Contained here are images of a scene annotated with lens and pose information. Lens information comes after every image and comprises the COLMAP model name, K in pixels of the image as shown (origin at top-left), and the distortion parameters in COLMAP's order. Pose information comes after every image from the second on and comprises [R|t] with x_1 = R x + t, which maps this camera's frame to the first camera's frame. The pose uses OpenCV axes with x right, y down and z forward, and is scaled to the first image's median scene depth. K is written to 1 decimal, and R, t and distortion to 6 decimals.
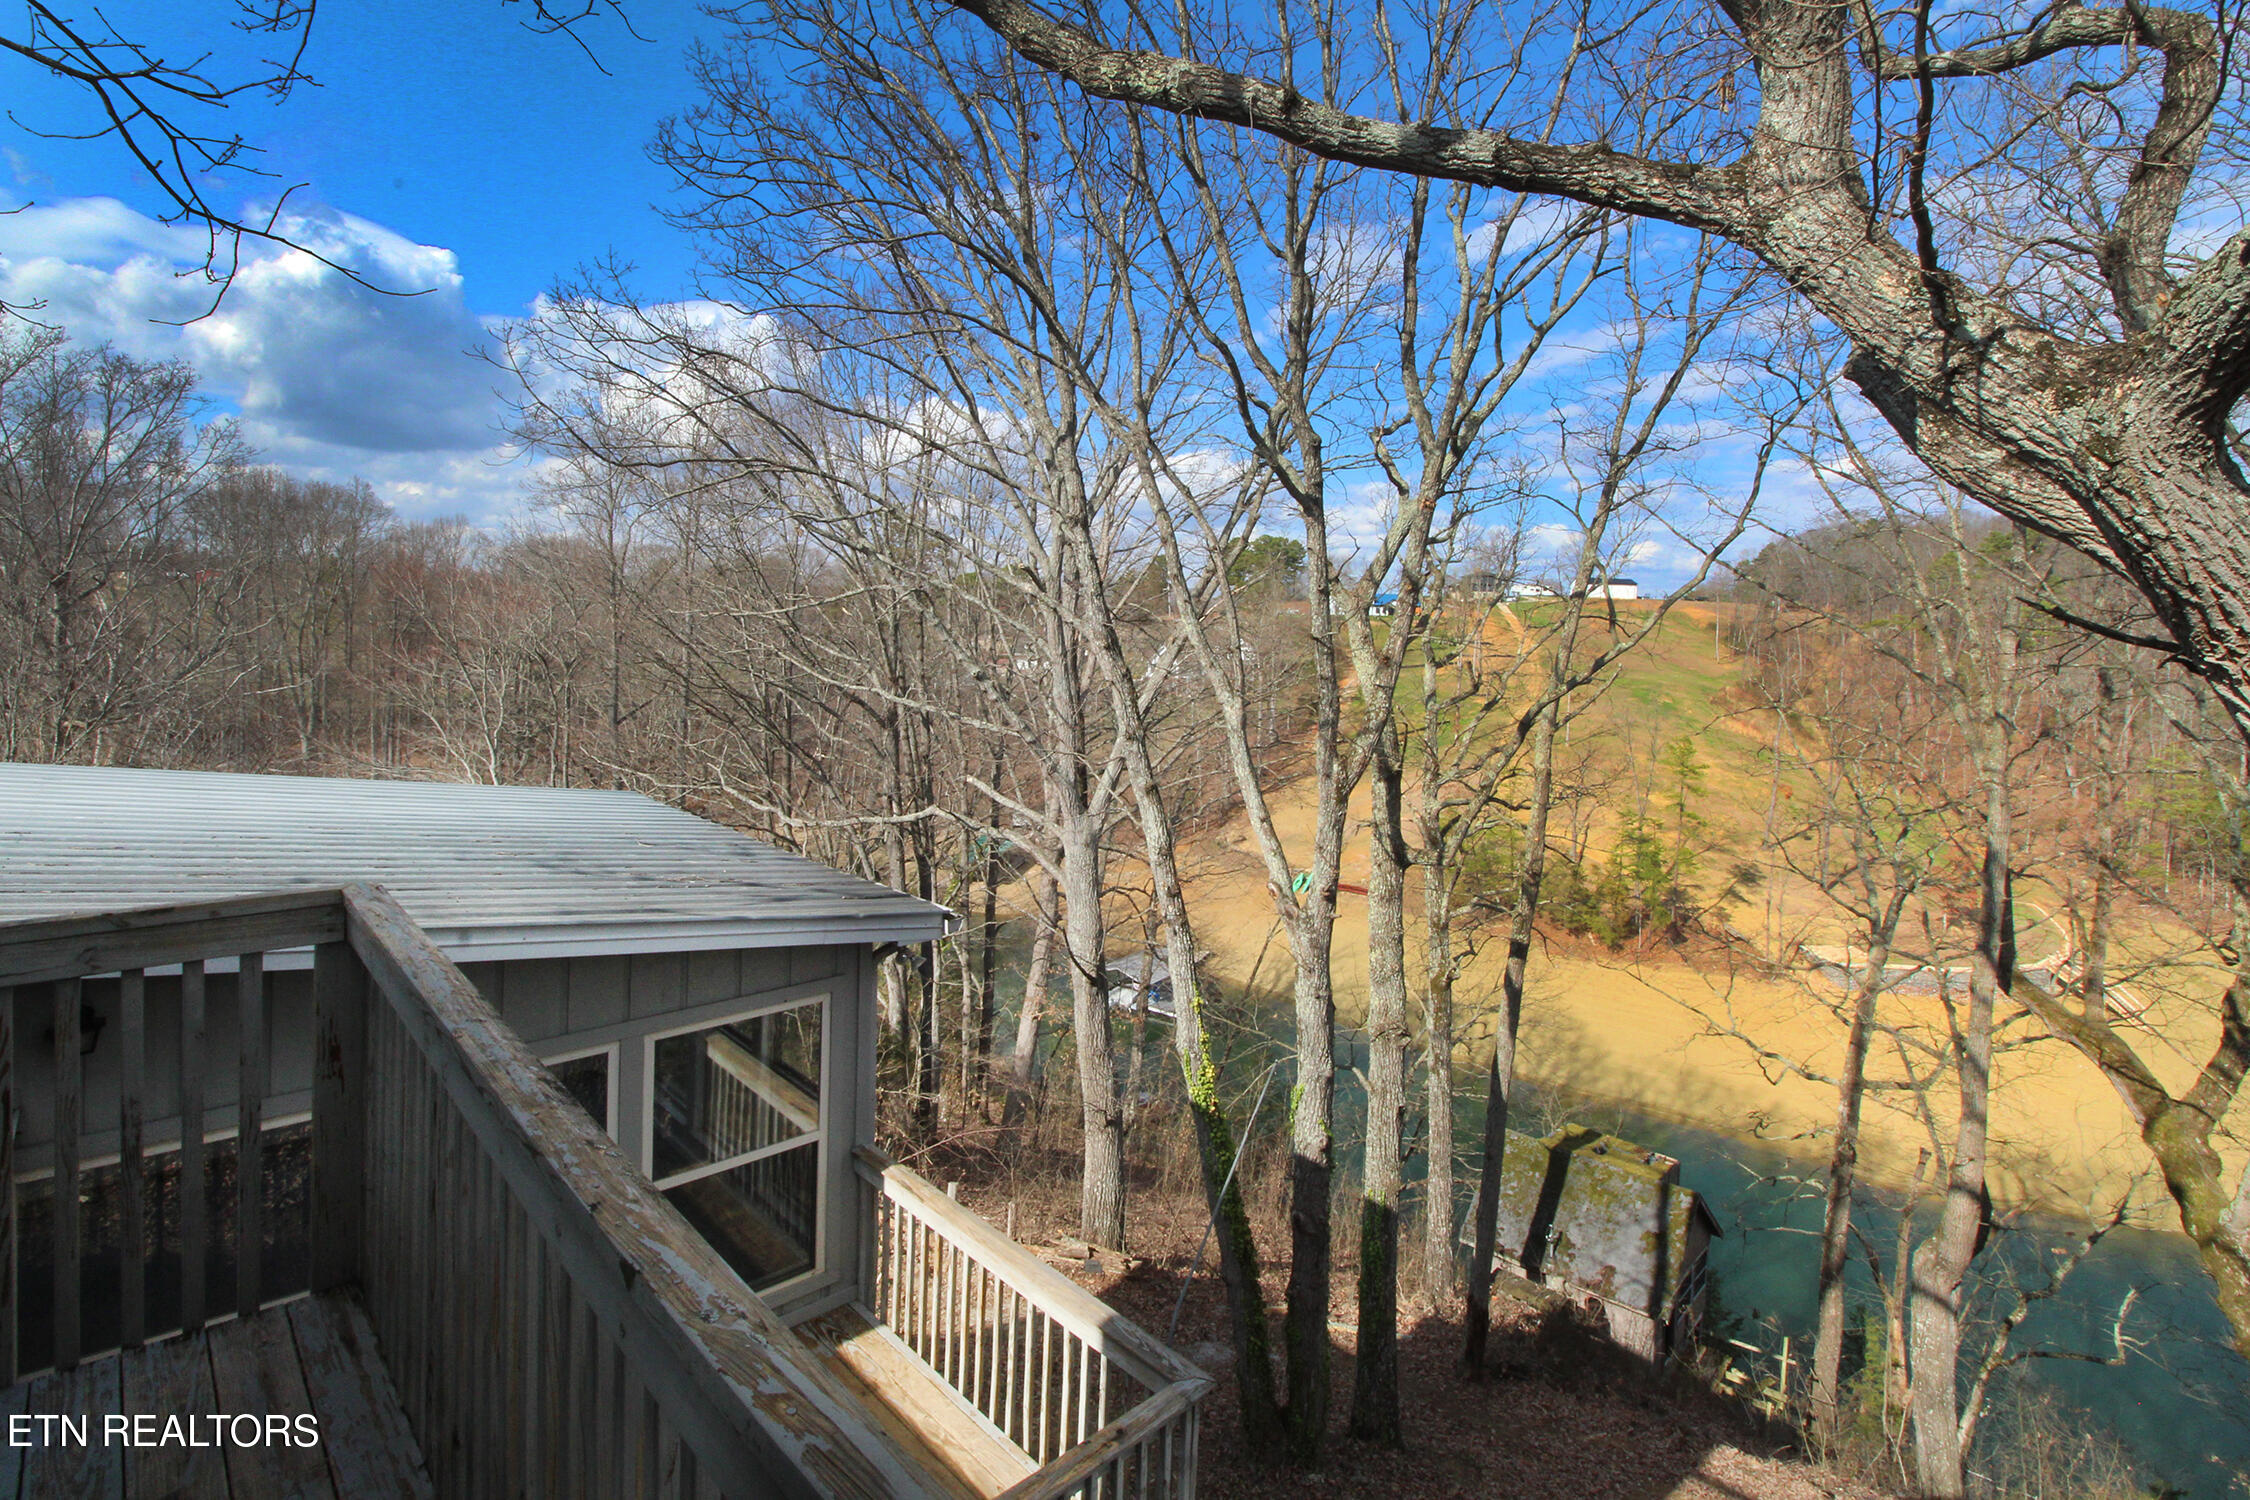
lens RADIAL K [[1063.2, 0, 1186.0], [0, 1063.2, 645.5], [0, 0, 1]] dist [-0.001162, -0.012290]
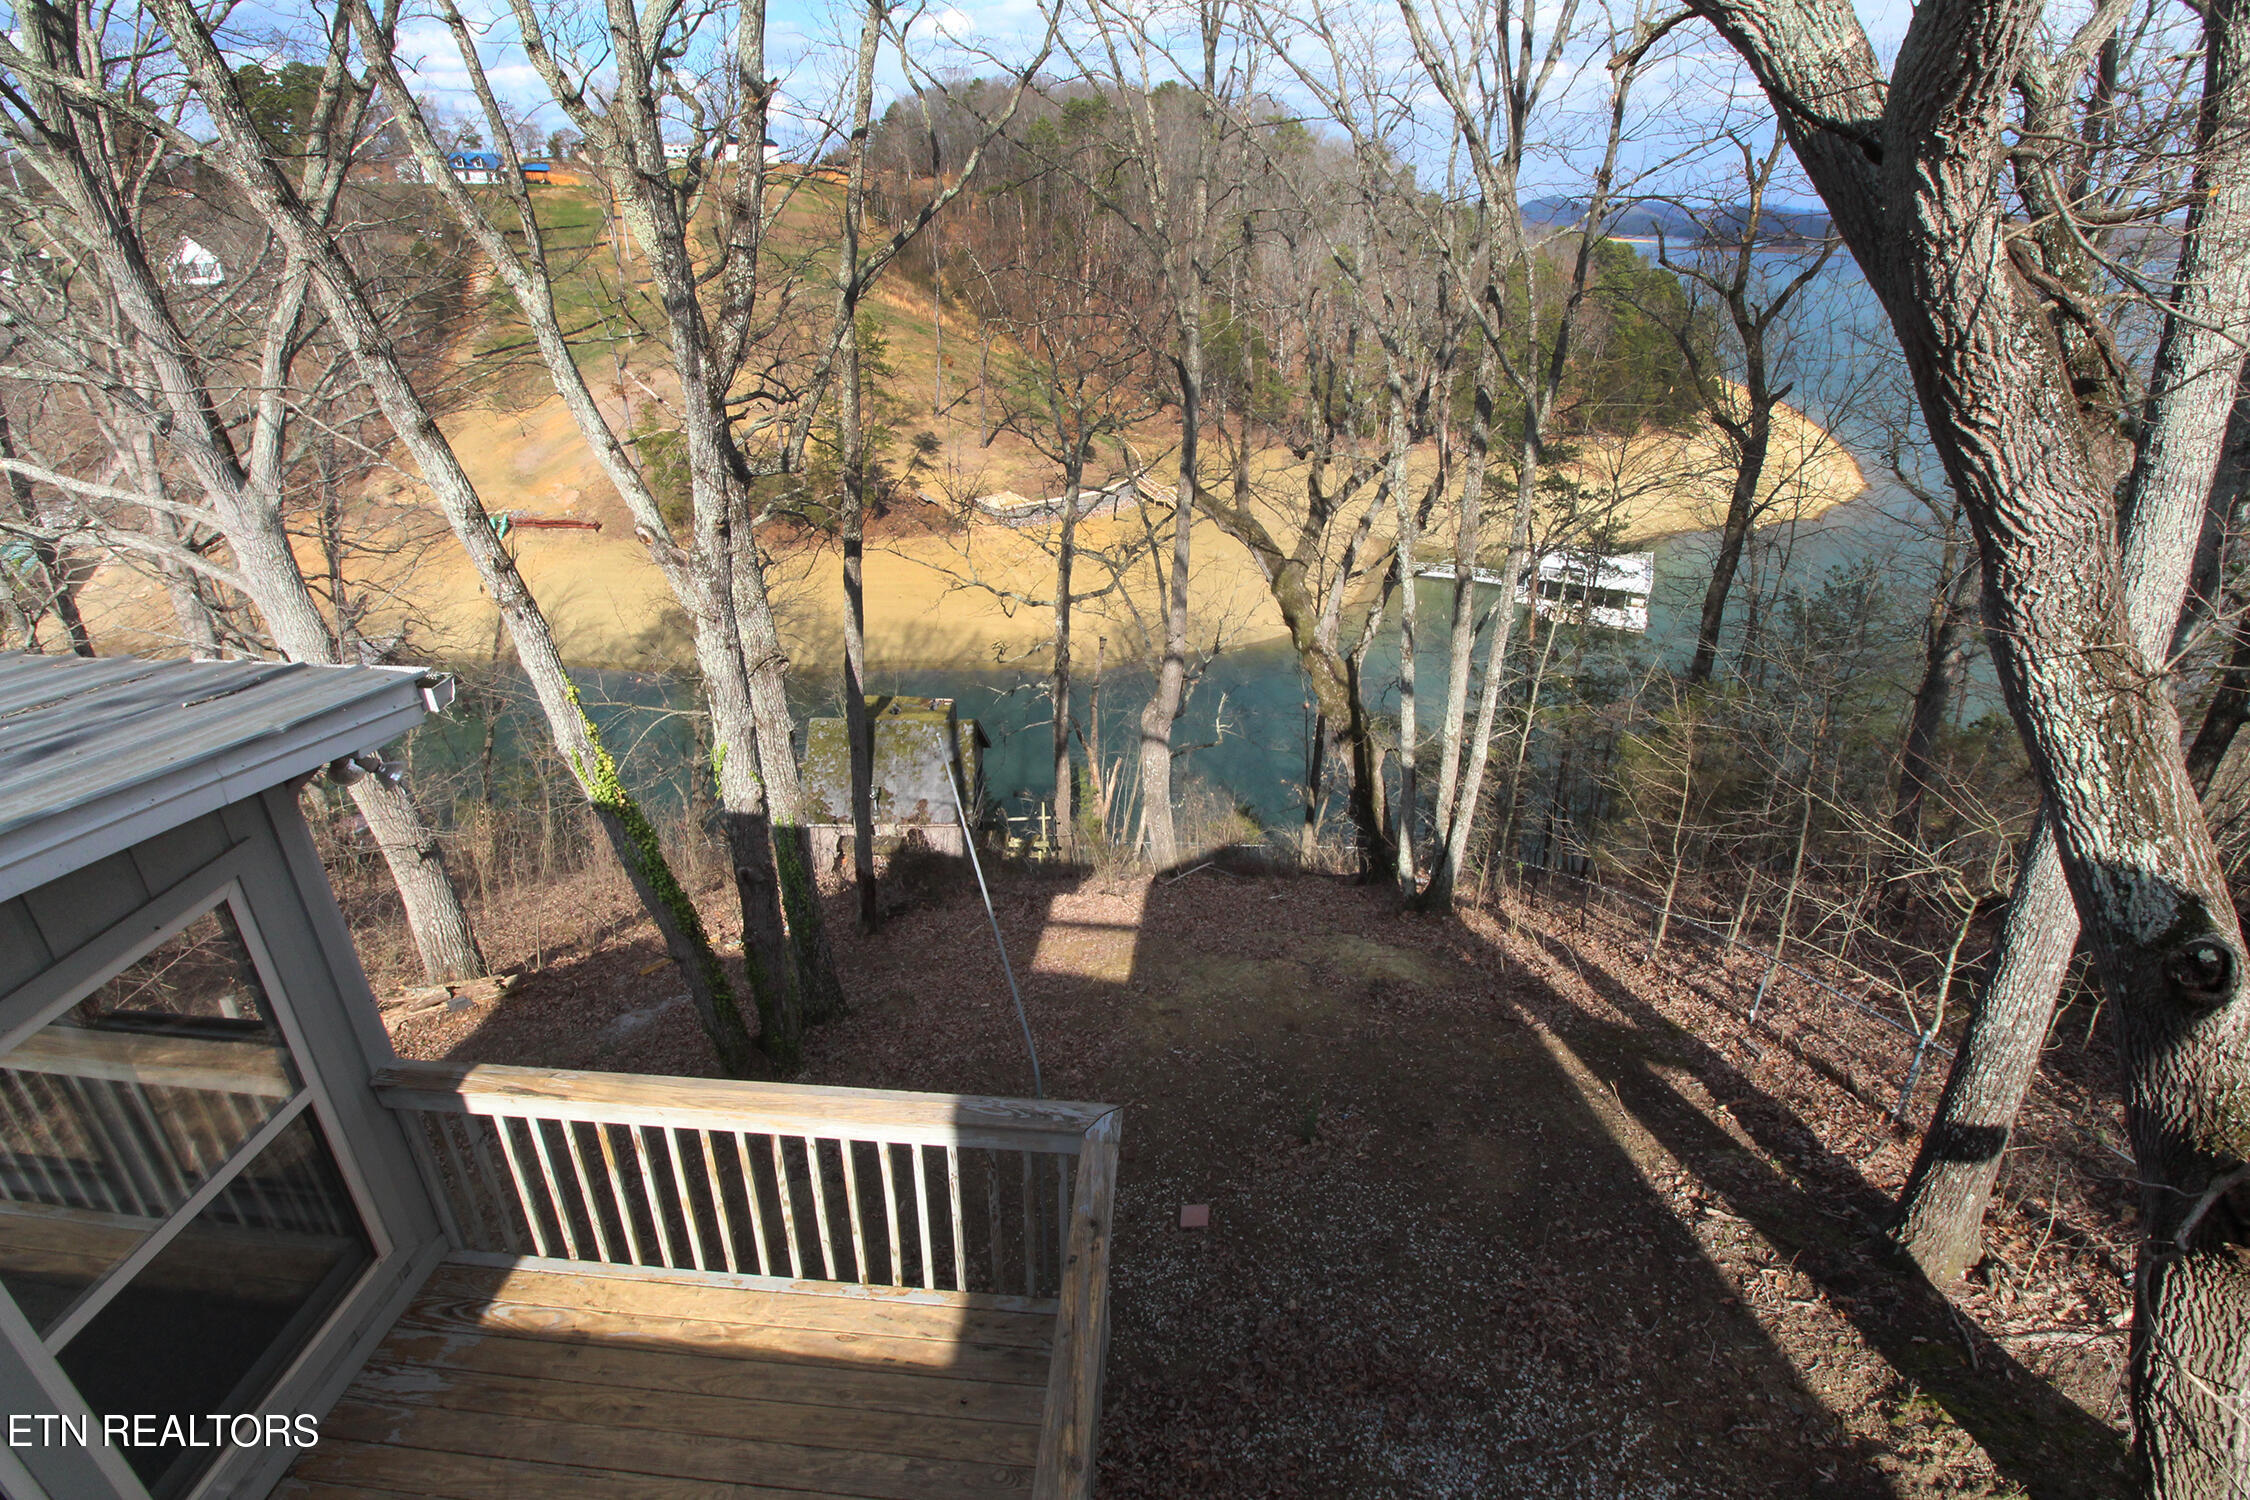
lens RADIAL K [[1063.2, 0, 1134.5], [0, 1063.2, 709.5], [0, 0, 1]] dist [-0.001162, -0.012290]
pose [[0.771404, -0.289812, 0.566521, -0.059630], [0.024539, 0.903157, 0.428609, 0.008878], [-0.635873, -0.316728, 0.703810, 0.085582]]
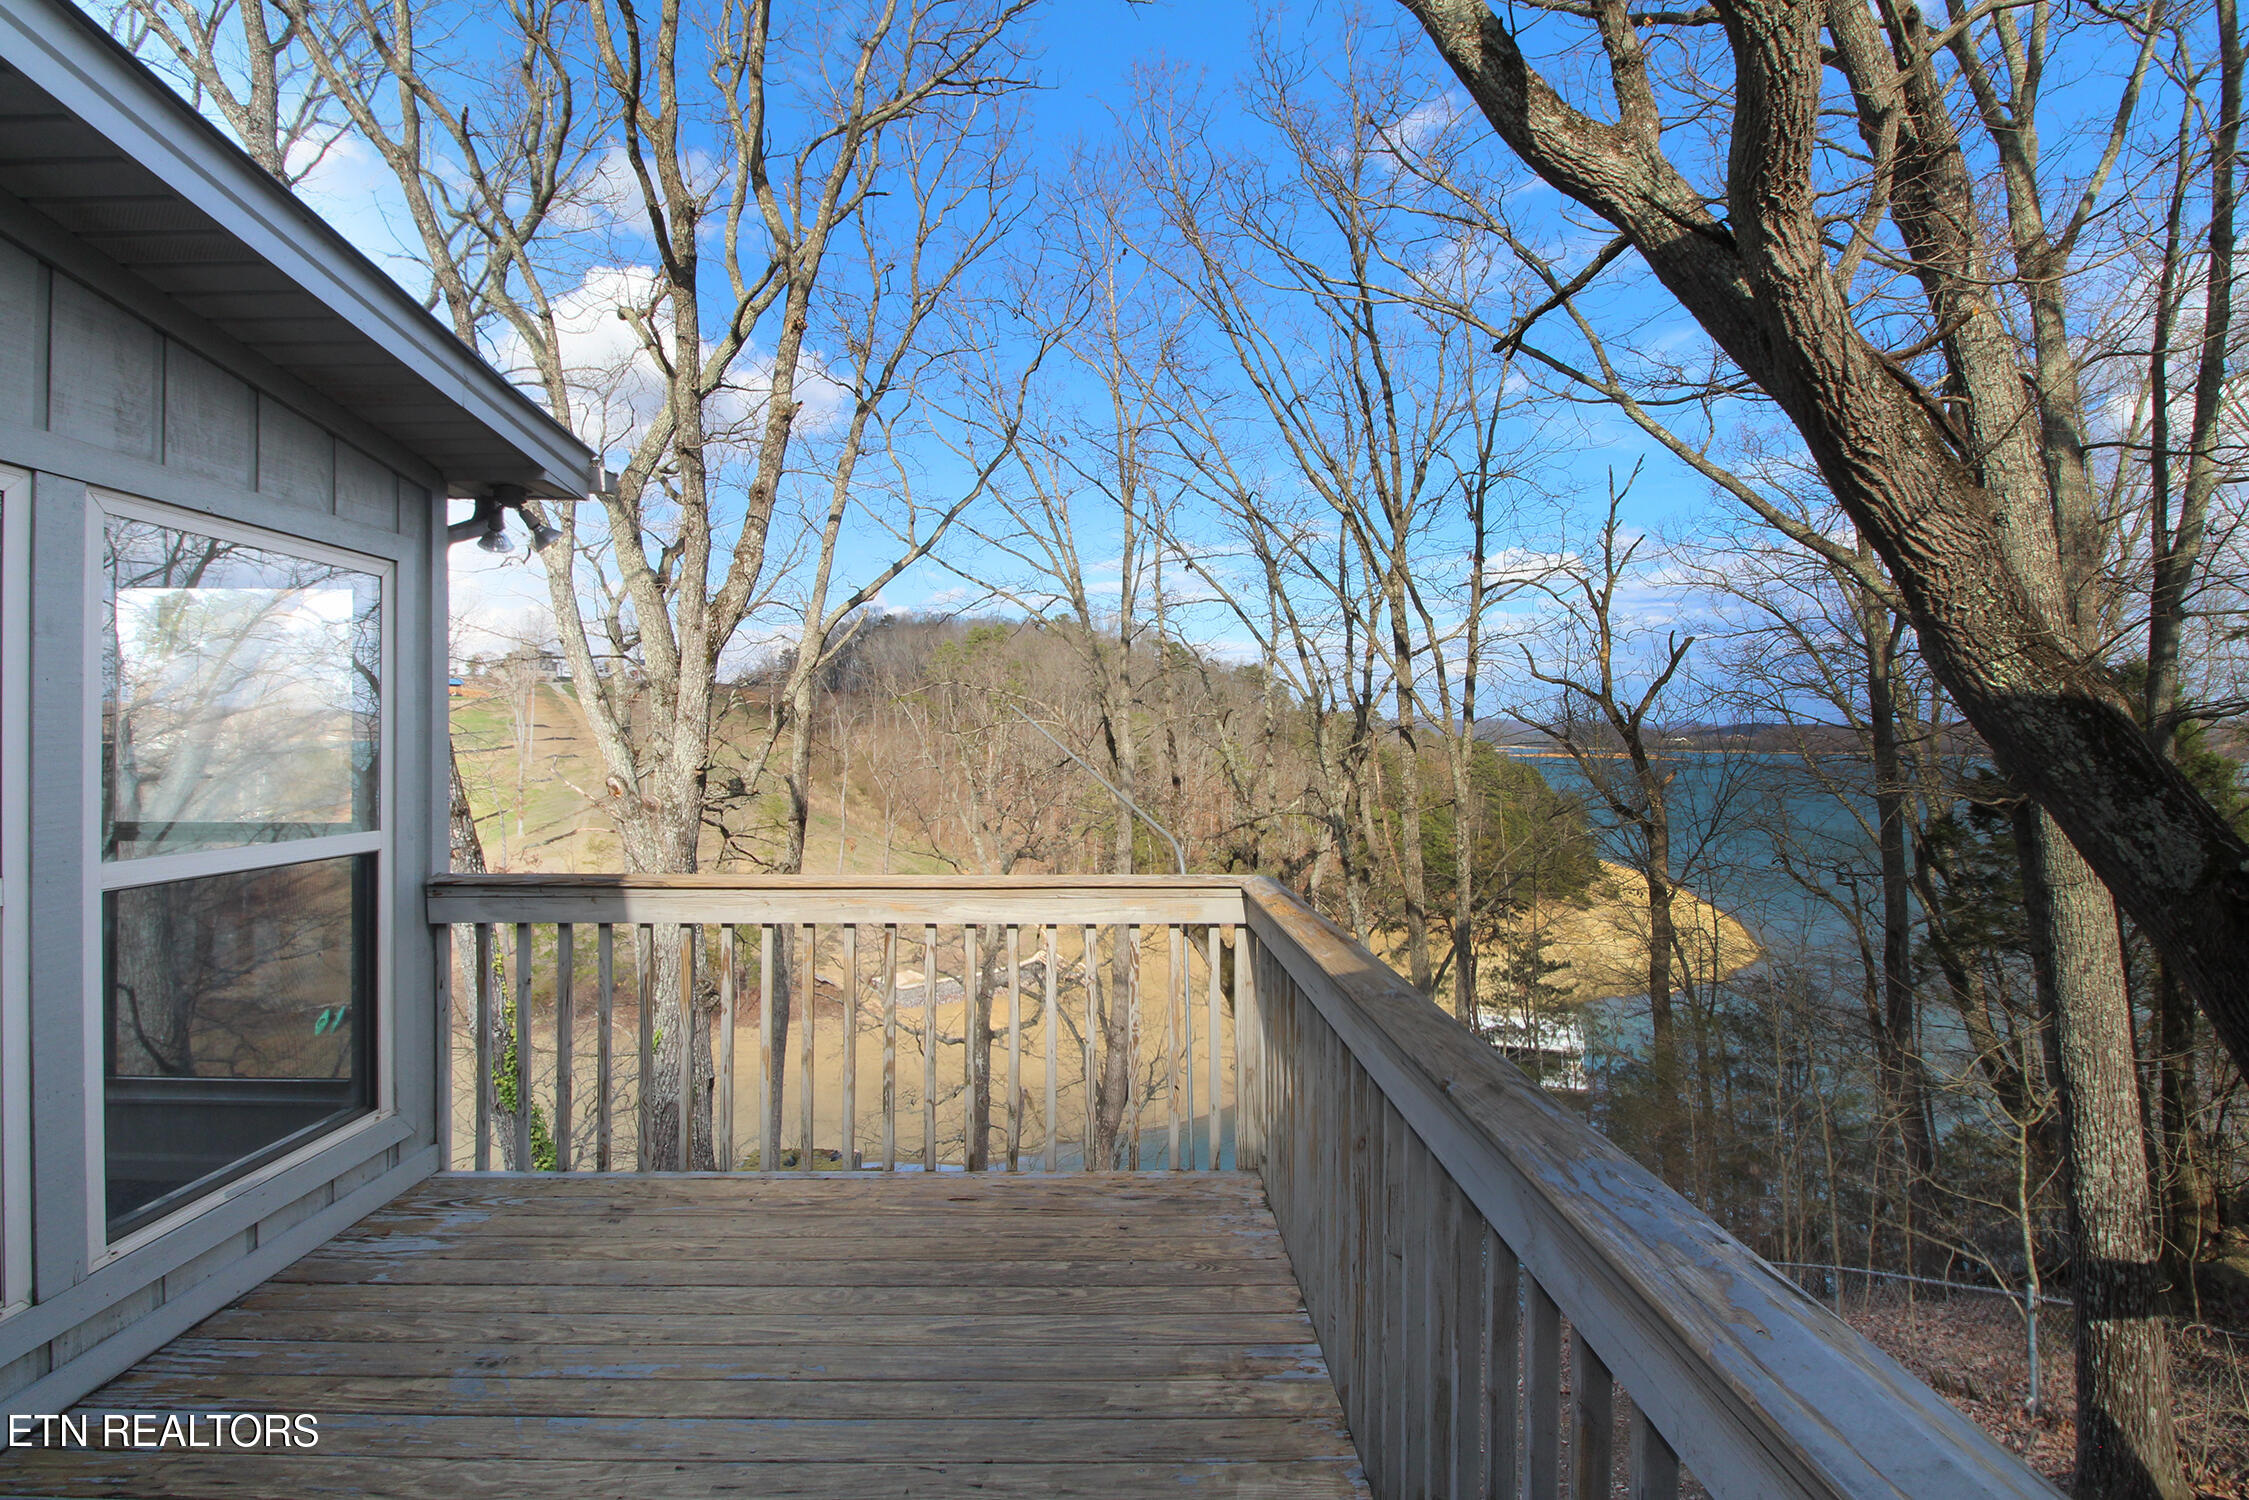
lens RADIAL K [[1108.2, 0, 1133.3], [0, 1108.2, 710.3], [0, 0, 1]] dist [-0.006640, -0.006416]
pose [[0.707525, -0.017005, 0.706484, -0.106923], [0.038504, 0.999153, -0.014511, 0.099484], [-0.705638, 0.037469, 0.707581, 0.082980]]
